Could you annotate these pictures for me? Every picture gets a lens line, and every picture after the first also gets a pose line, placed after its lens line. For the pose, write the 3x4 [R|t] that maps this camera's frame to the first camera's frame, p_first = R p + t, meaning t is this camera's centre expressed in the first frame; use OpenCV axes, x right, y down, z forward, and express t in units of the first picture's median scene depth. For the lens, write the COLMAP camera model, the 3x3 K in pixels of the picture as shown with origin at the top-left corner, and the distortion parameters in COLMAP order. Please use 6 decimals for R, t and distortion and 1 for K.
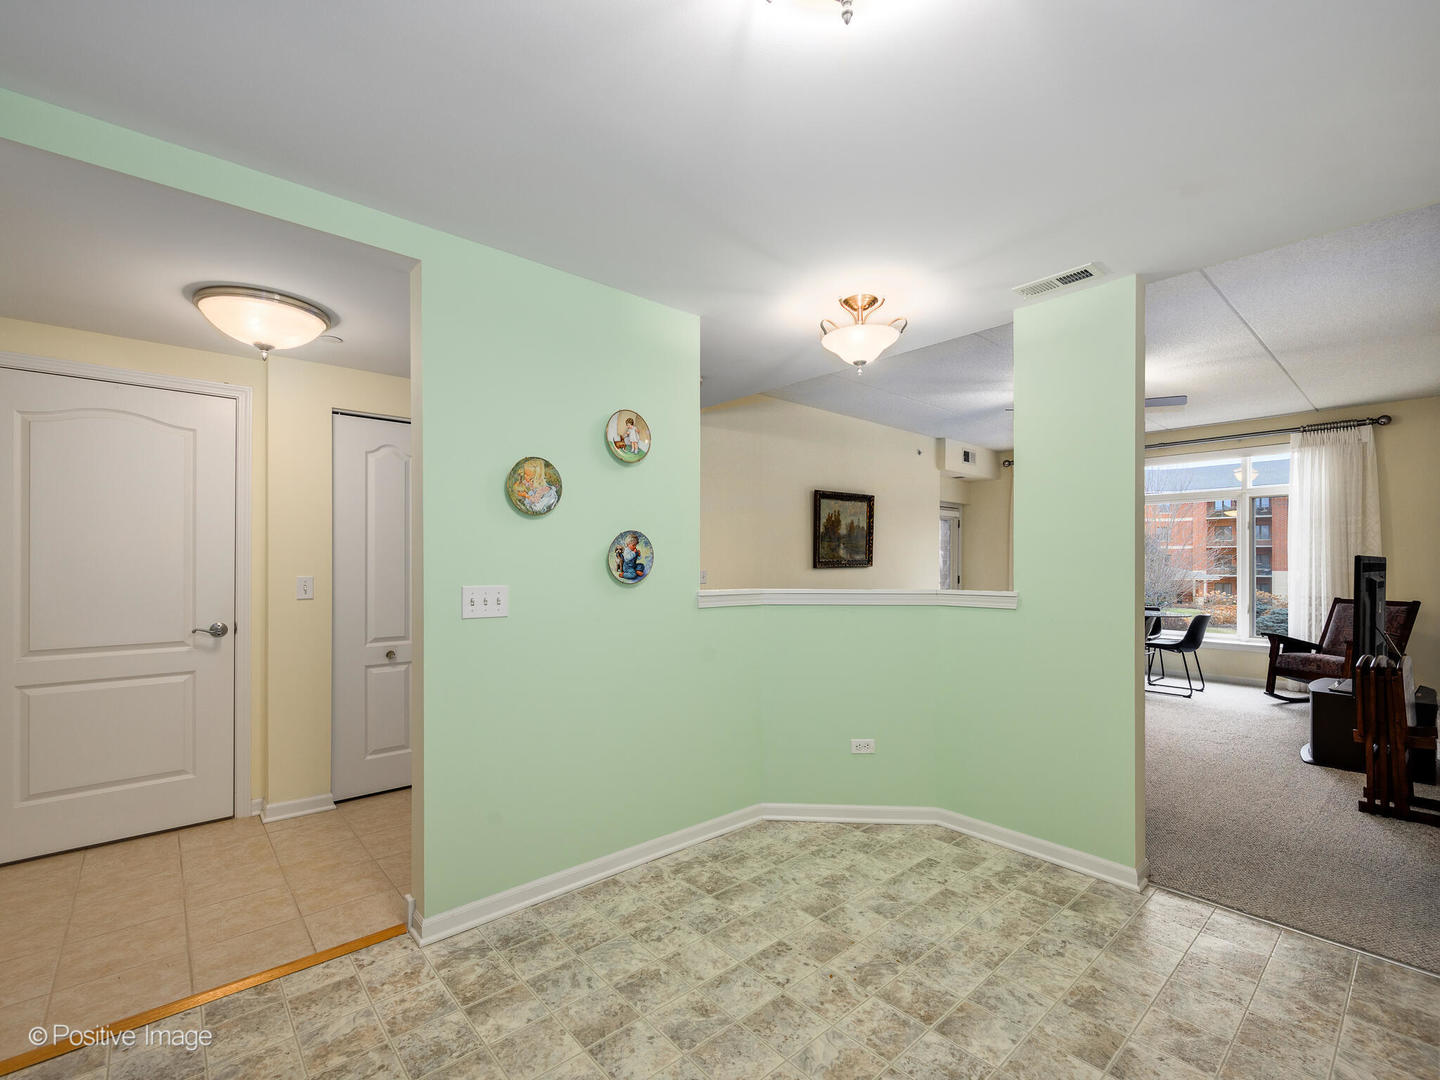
lens RADIAL K [[620.0, 0, 724.9], [0, 620.0, 577.8], [0, 0, 1]] dist [0.000029, -0.001010]
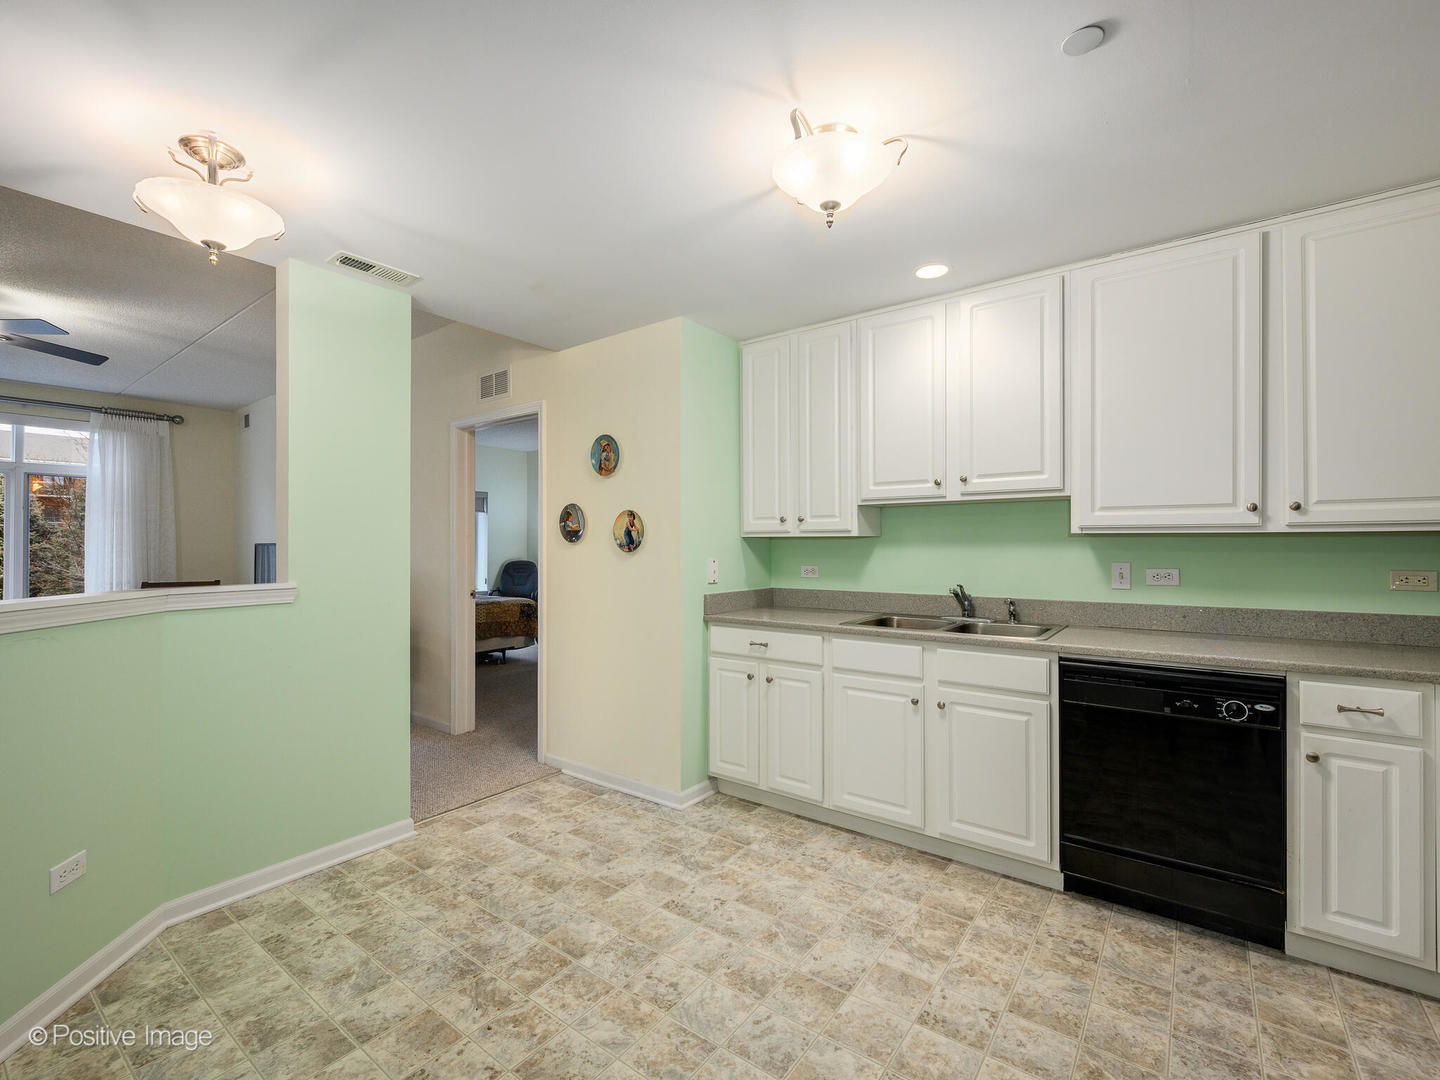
lens RADIAL K [[650.6, 0, 720.0], [0, 650.6, 540.0], [0, 0, 1]] dist [-0.011202, 0.001232]
pose [[-0.193055, 0.011111, 0.981125, -0.861954], [0.029442, 0.999551, -0.005526, -0.015843], [-0.980746, 0.027819, -0.193295, 0.945008]]
